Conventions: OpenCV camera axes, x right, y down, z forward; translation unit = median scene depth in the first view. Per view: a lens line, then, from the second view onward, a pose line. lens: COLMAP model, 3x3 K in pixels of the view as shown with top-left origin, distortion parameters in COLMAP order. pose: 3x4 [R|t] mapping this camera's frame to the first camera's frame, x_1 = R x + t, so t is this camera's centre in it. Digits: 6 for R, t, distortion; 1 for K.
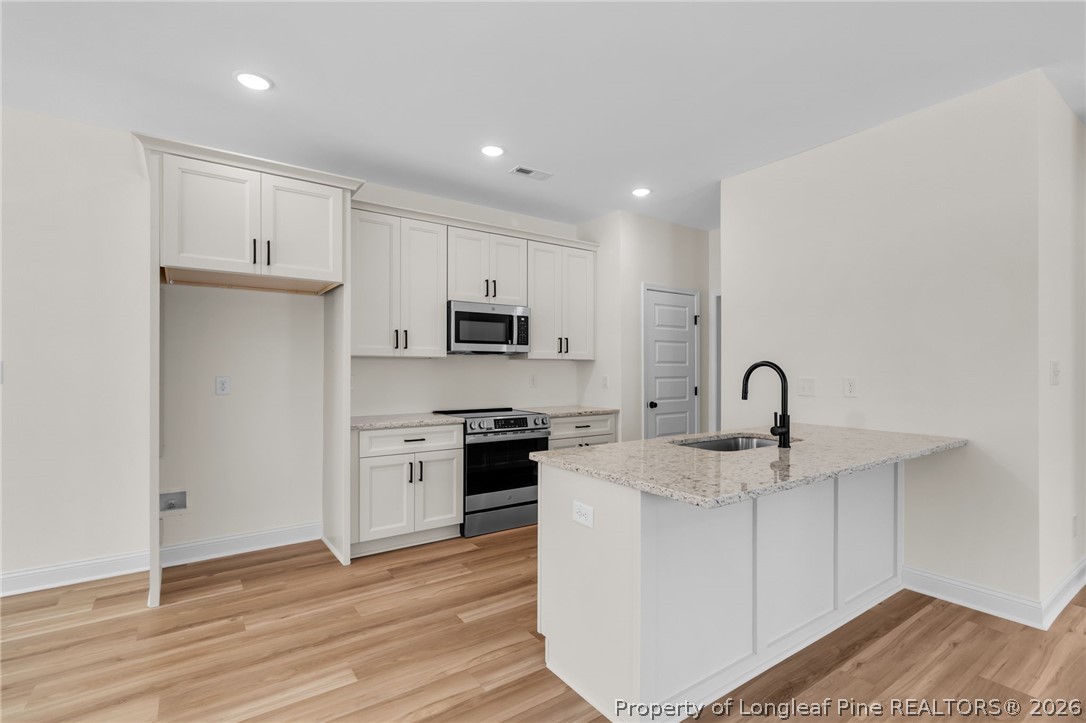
lens RADIAL K [[514.5, 0, 551.8], [0, 514.5, 370.8], [0, 0, 1]] dist [0.002192, 0.000457]
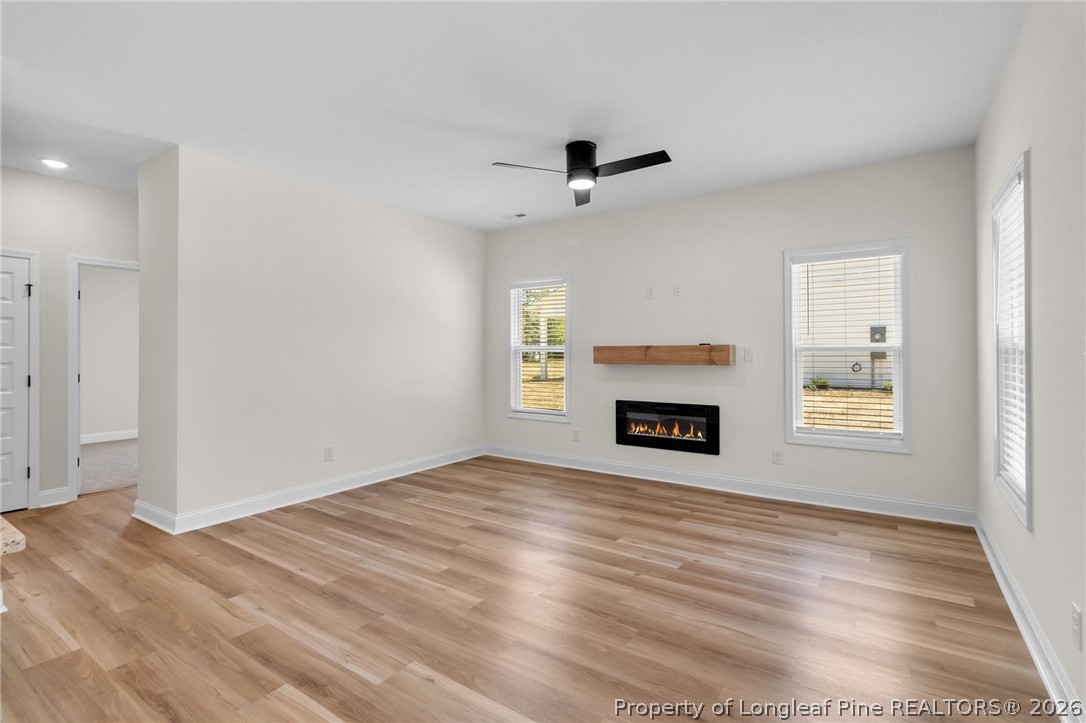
lens RADIAL K [[512.3, 0, 552.8], [0, 512.3, 354.1], [0, 0, 1]] dist [-0.001052, 0.000358]
pose [[-0.338136, -0.003316, 0.941091, -0.226381], [0.001025, 0.999992, 0.003891, 0.000241], [-0.941097, 0.002280, -0.338130, 0.220740]]
